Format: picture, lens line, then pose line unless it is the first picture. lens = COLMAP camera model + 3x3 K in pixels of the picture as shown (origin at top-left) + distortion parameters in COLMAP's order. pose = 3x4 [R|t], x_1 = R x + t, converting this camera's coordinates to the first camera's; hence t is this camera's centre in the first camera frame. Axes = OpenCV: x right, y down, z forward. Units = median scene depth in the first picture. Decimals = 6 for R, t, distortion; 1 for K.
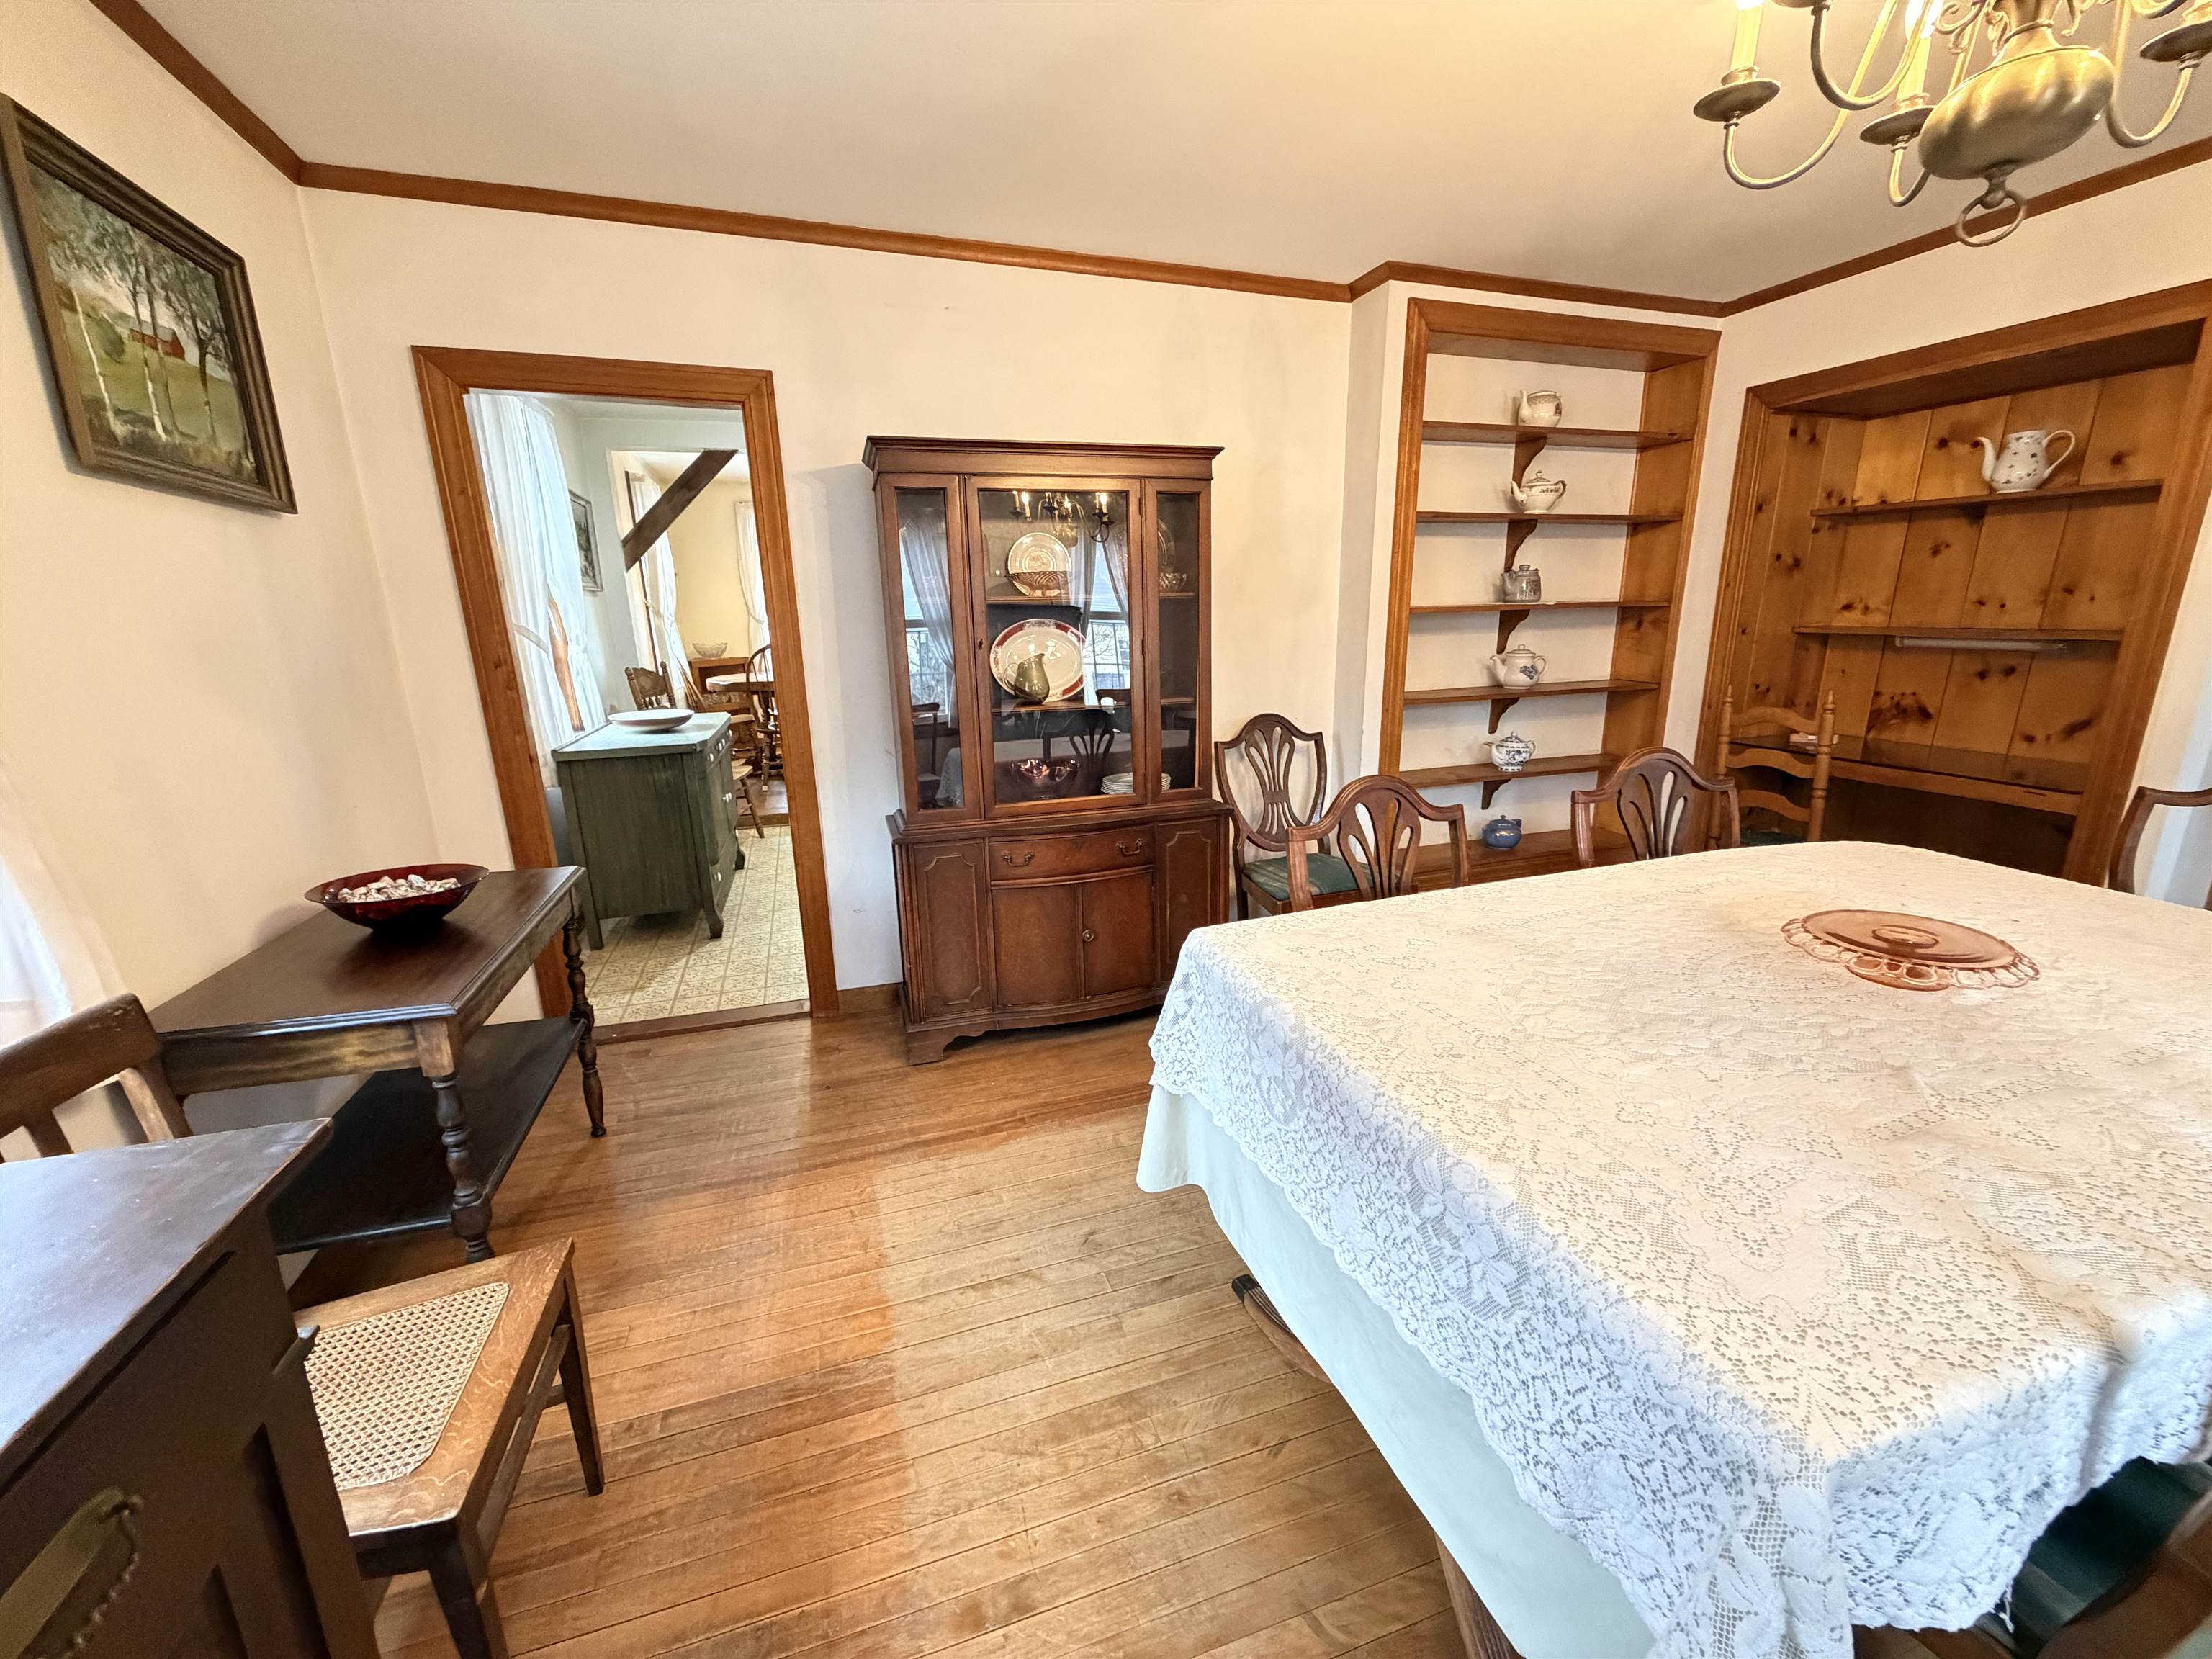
lens RADIAL K [[876.6, 0, 1085.4], [0, 876.6, 841.1], [0, 0, 1]] dist [-0.001680, 0.000605]
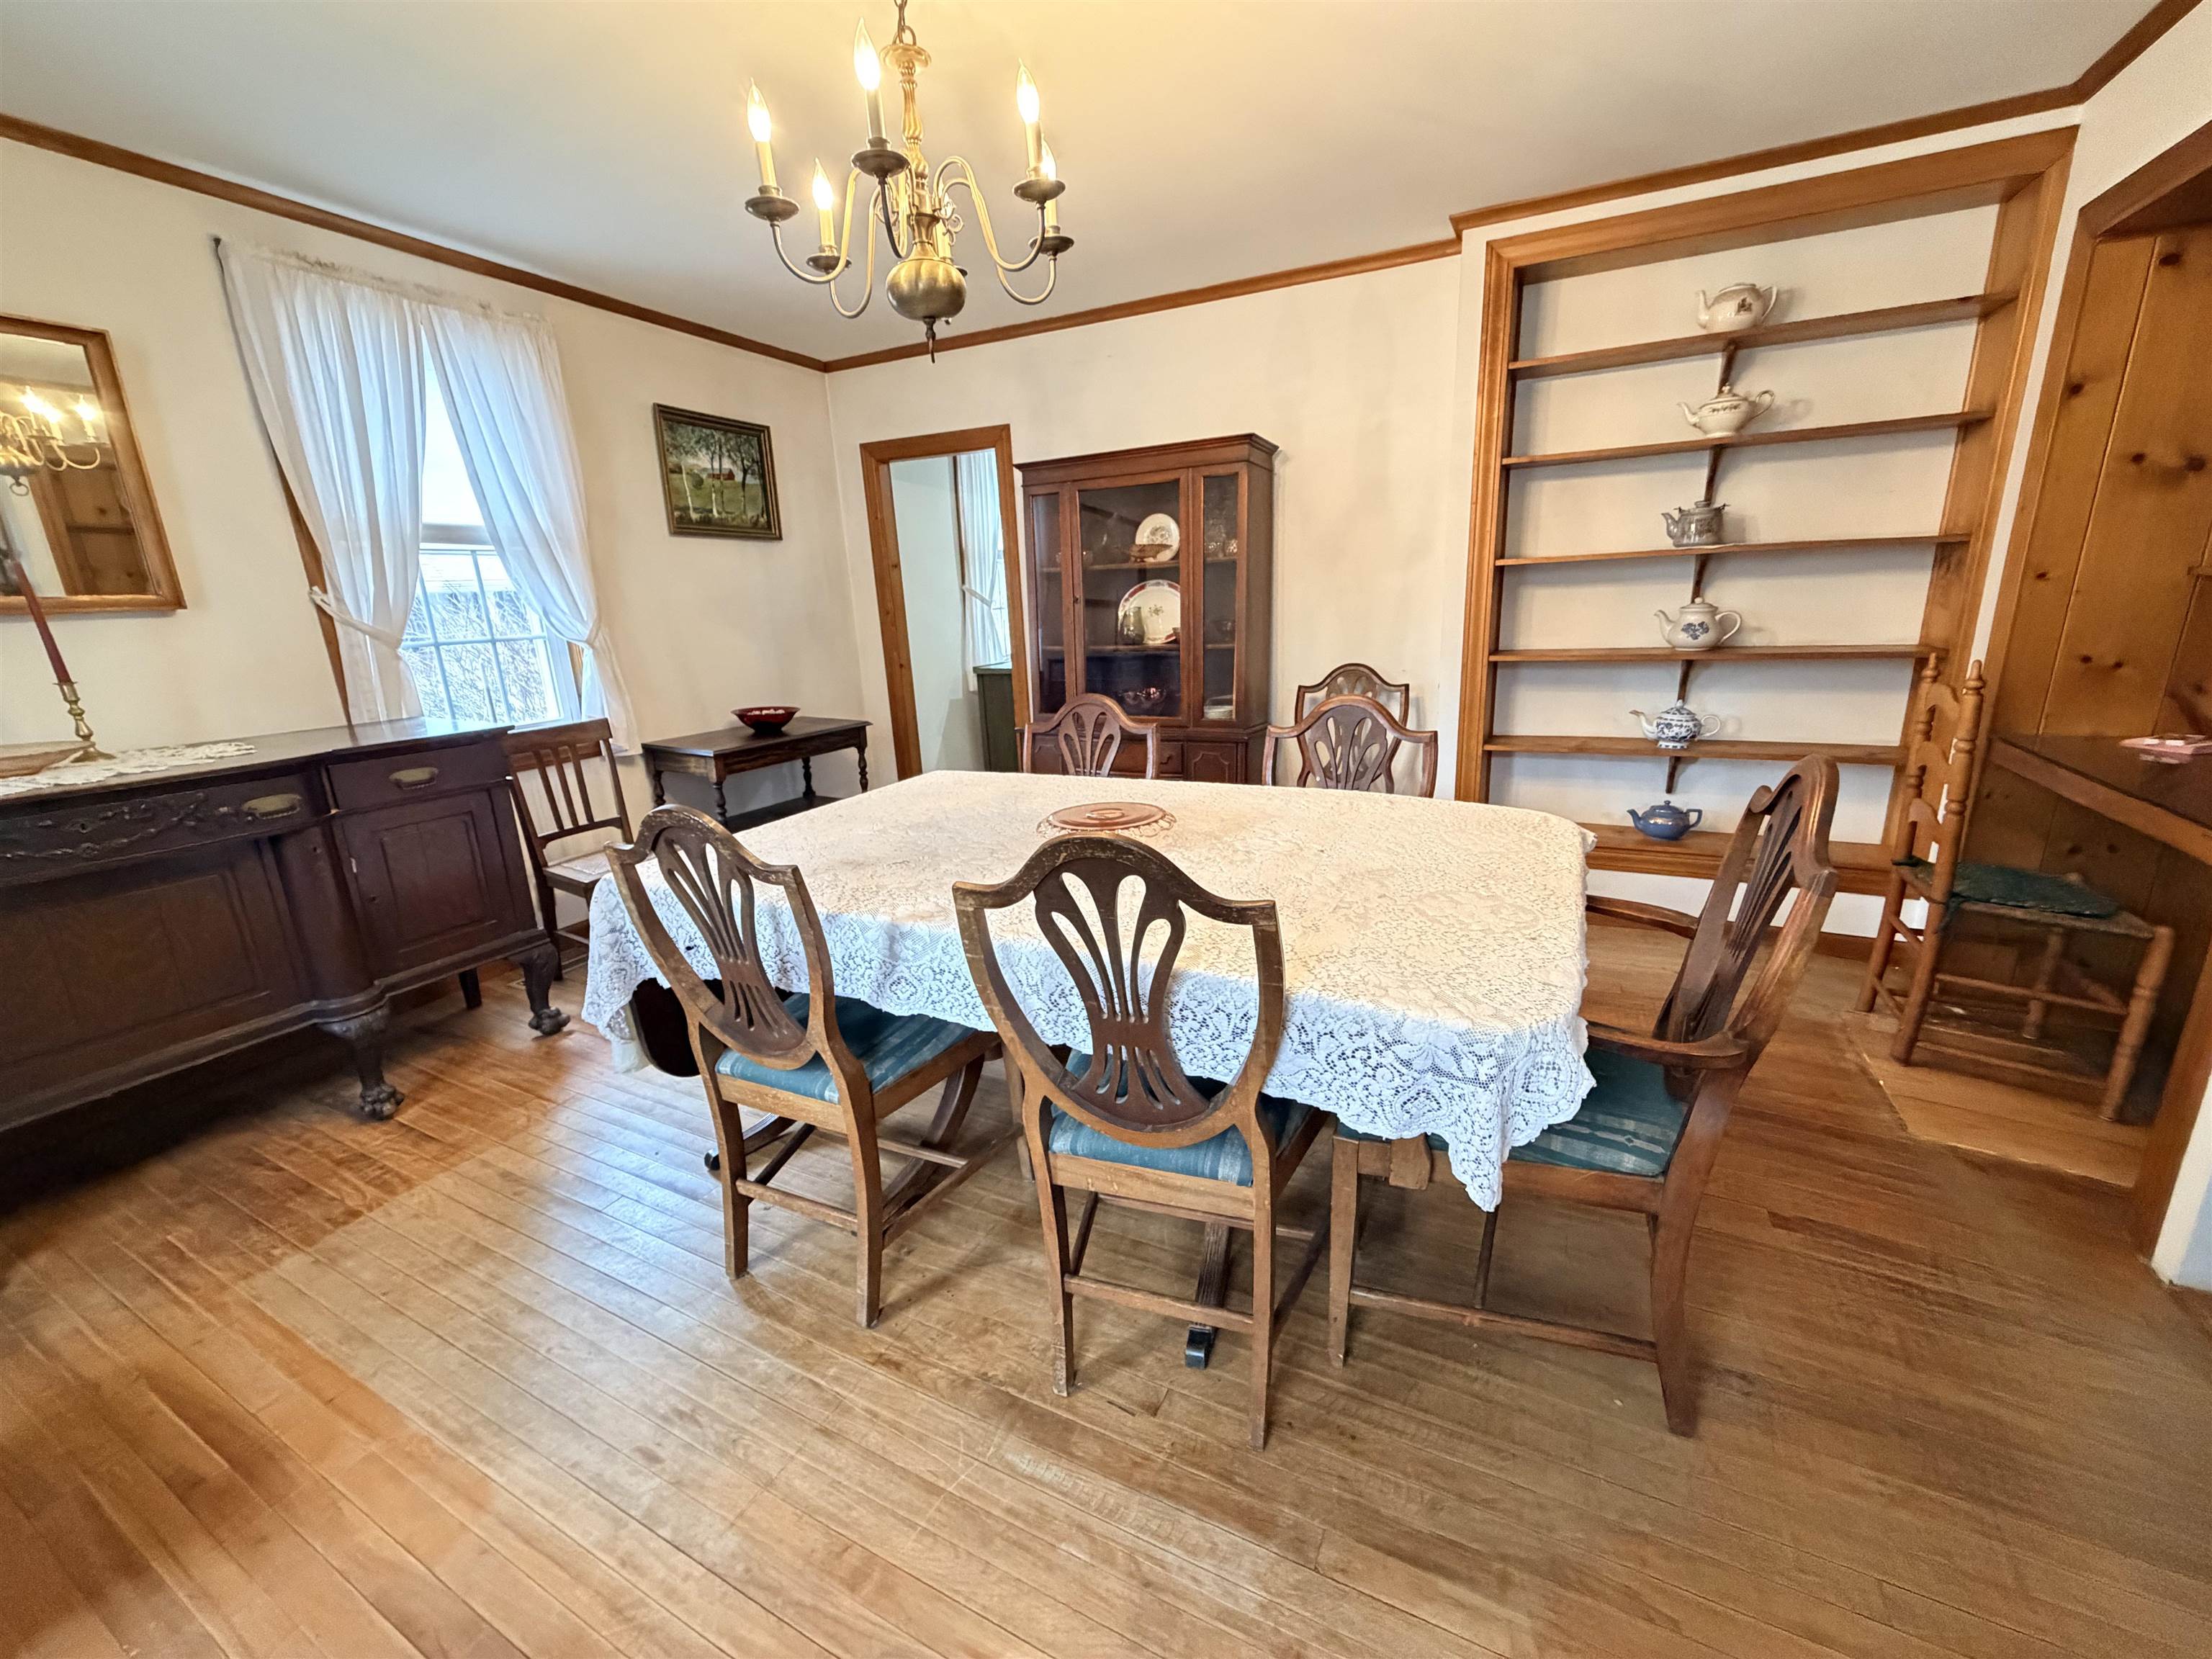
lens RADIAL K [[876.6, 0, 1091.9], [0, 876.6, 835.5], [0, 0, 1]] dist [-0.001680, 0.000605]
pose [[0.702229, 0.179767, -0.688882, 0.771188], [-0.151730, 0.983156, 0.101890, 0.002401], [0.695595, 0.032973, 0.717677, 0.004946]]
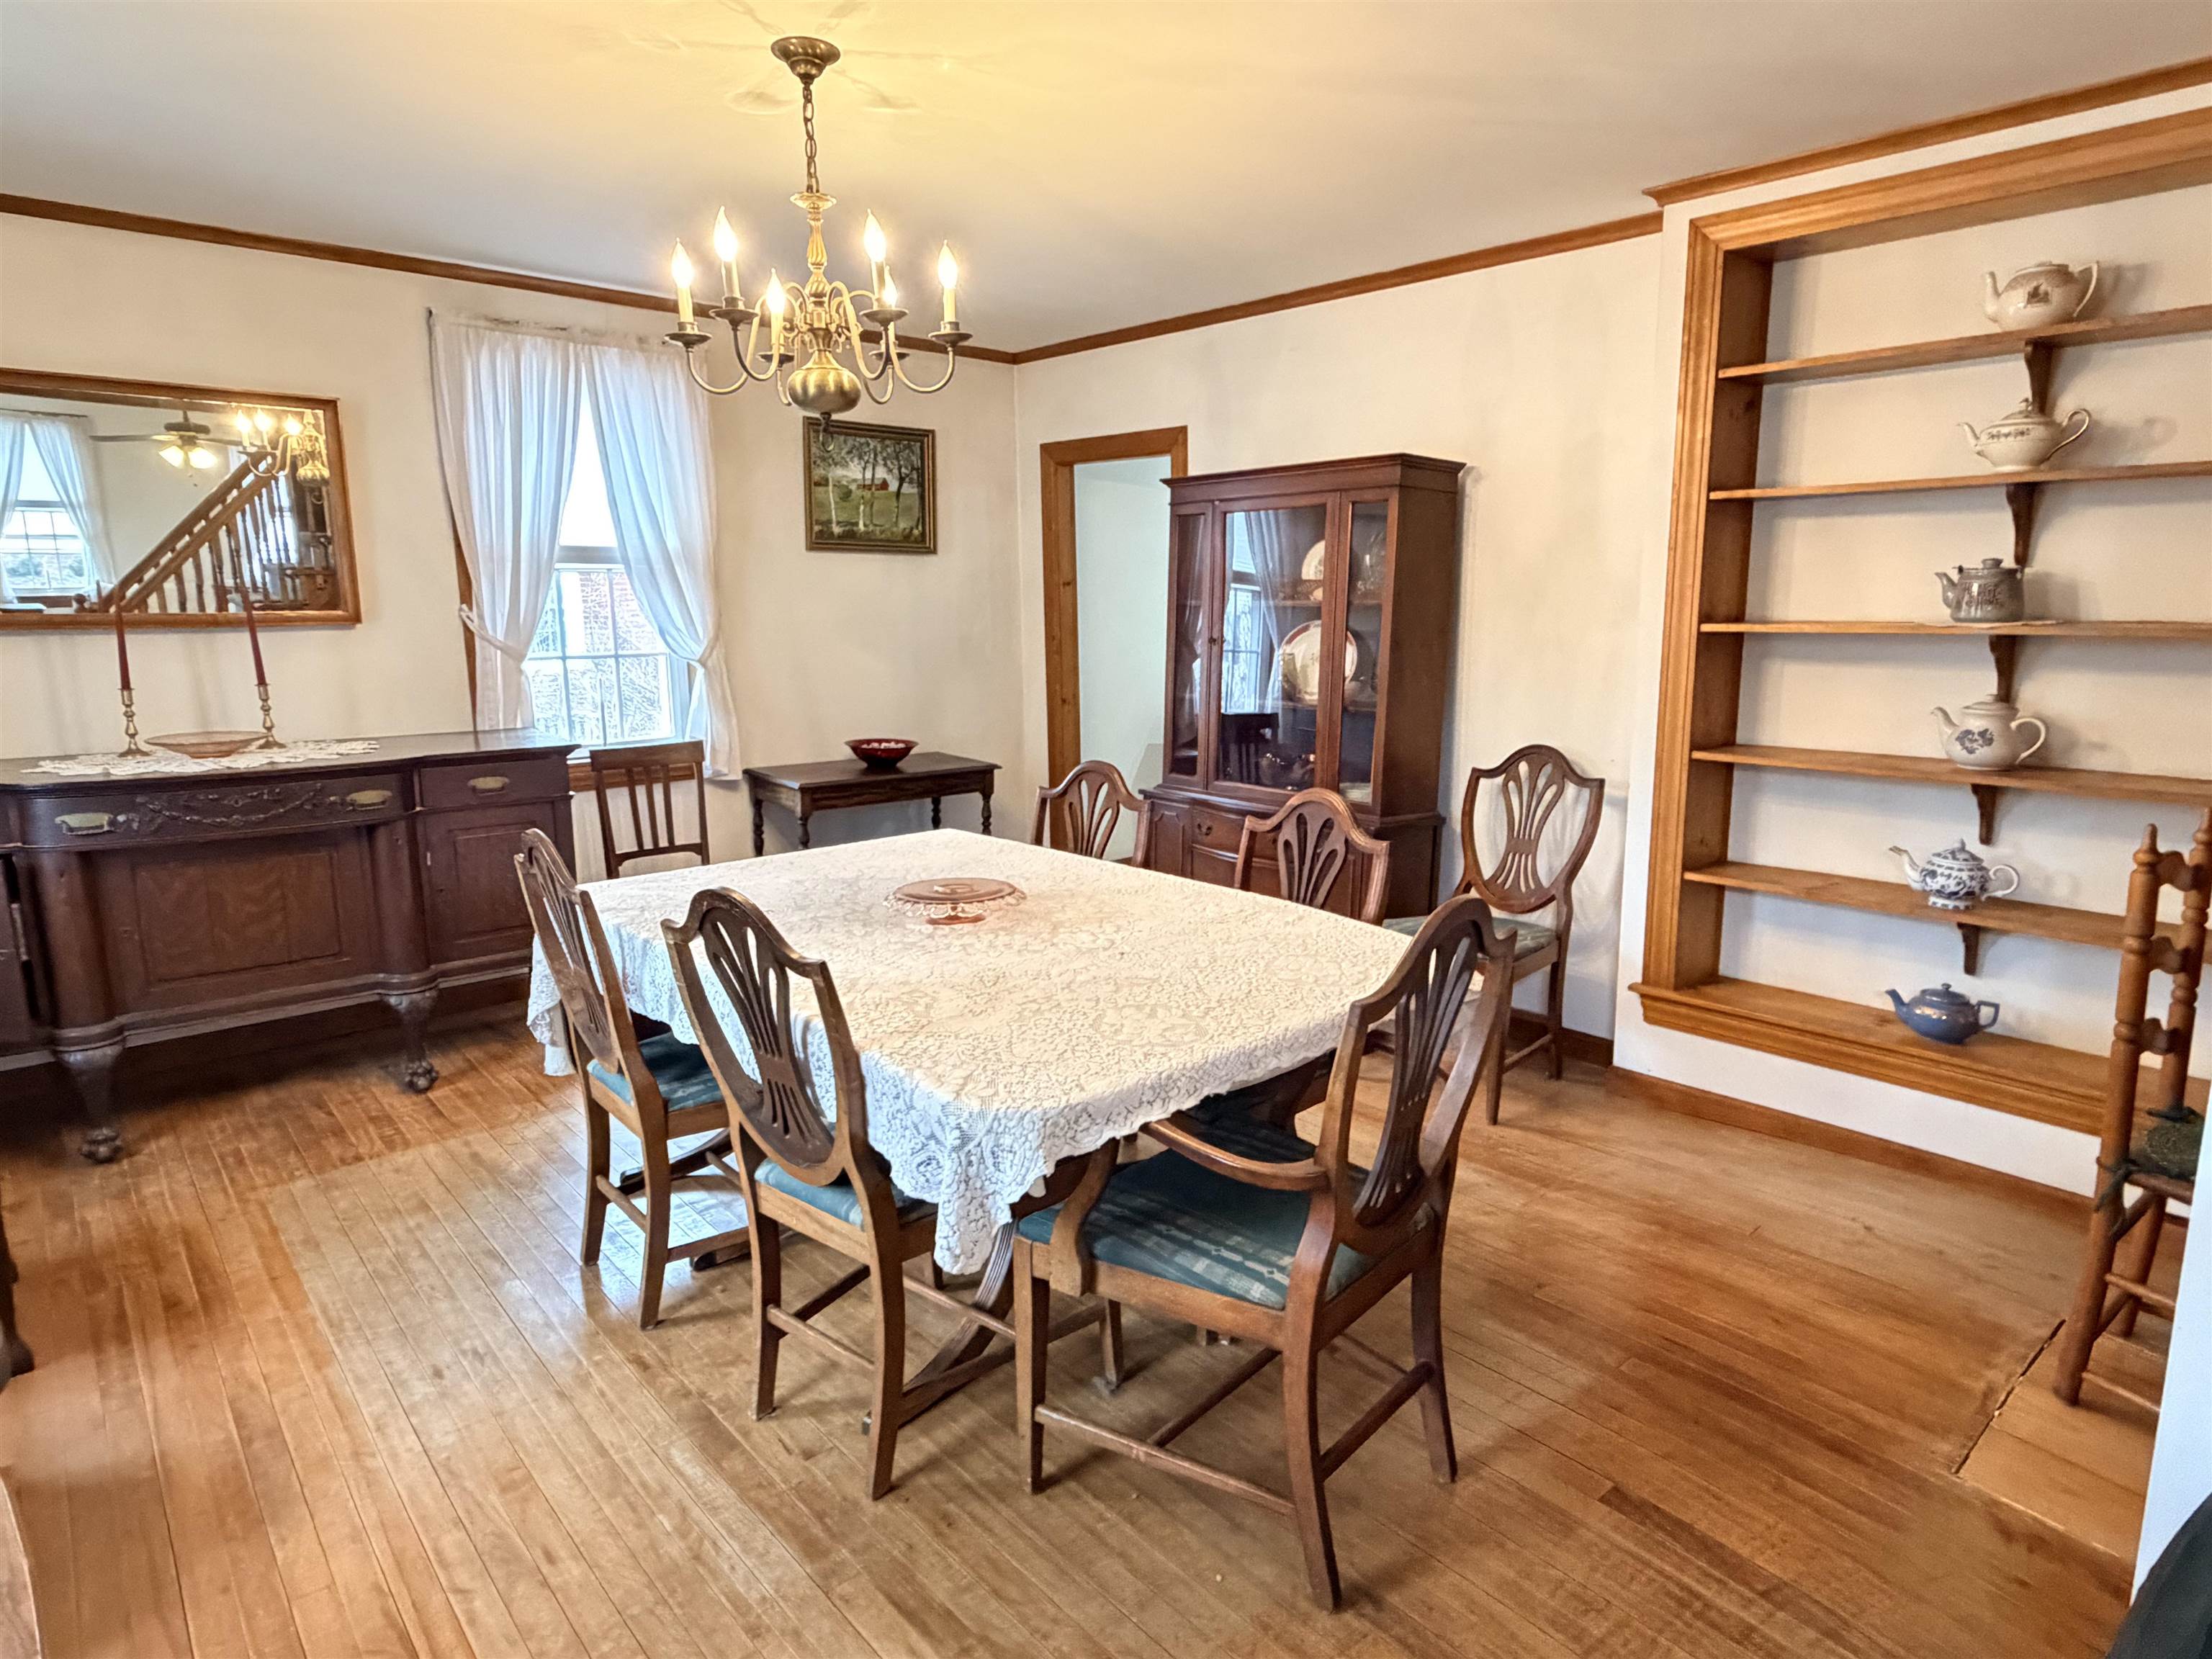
lens RADIAL K [[1271.9, 0, 1093.2], [0, 1271.9, 844.0], [0, 0, 1]] dist [0.000698, -0.000215]
pose [[0.386944, 0.195981, -0.901036, 1.142532], [-0.232883, 0.966246, 0.110155, -0.092404], [0.892211, 0.167212, 0.419524, 0.154126]]
